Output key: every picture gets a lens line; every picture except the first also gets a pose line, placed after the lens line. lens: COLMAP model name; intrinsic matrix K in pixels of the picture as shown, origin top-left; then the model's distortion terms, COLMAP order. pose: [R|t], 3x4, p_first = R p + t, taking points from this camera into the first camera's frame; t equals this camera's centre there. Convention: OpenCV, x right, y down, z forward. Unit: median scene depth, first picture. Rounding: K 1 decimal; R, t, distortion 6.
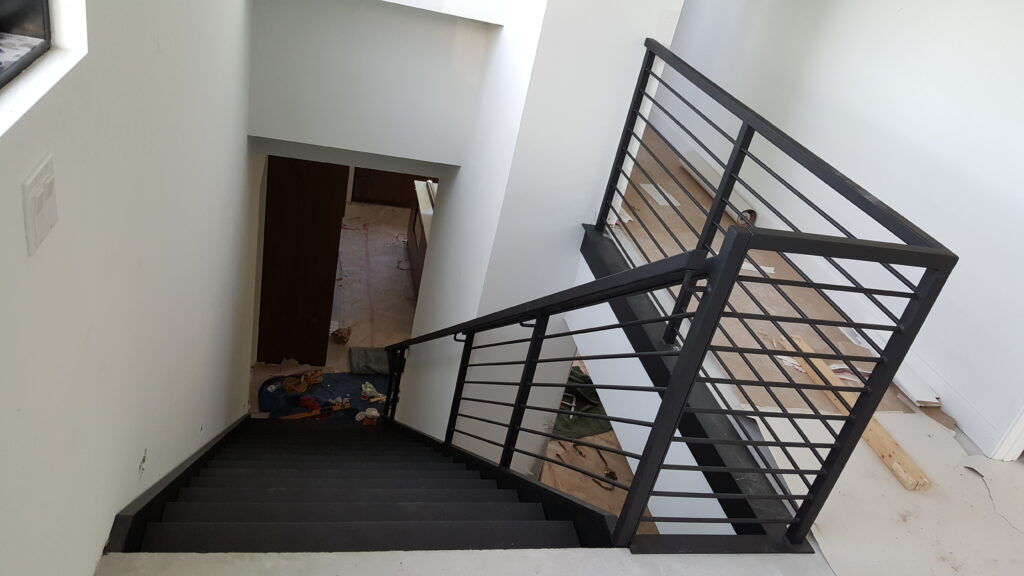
lens RADIAL K [[758.6, 0, 512.0], [0, 758.6, 288.0], [0, 0, 1]] dist [0.072018, -0.169227]
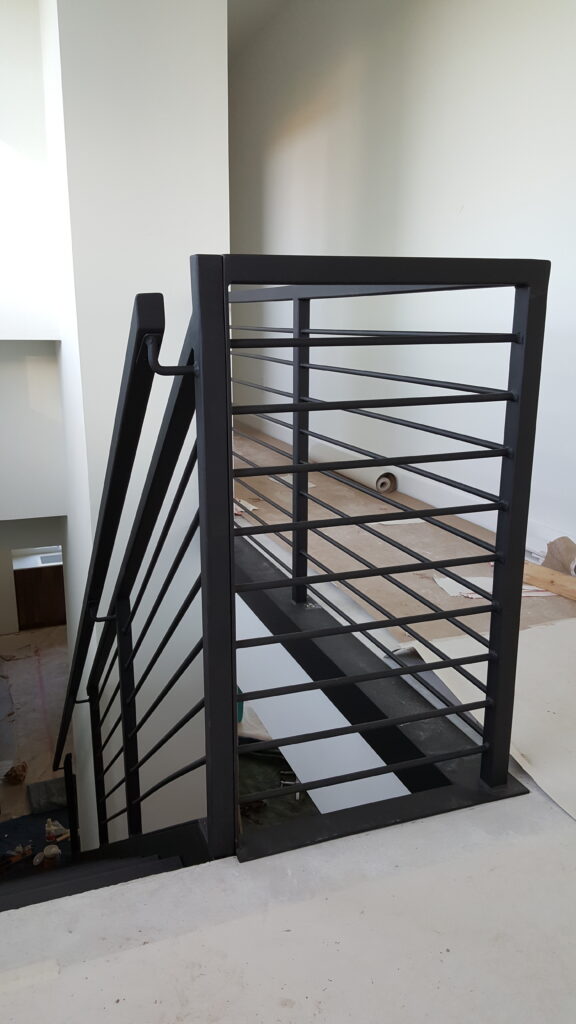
lens RADIAL K [[758.6, 0, 288.0], [0, 758.6, 512.0], [0, 0, 1]] dist [0.072018, -0.169227]
pose [[0.965605, -0.232701, 0.116002, 0.091101], [0.253384, 0.942243, -0.219033, 0.110318], [-0.058333, 0.240892, 0.968797, 0.163275]]
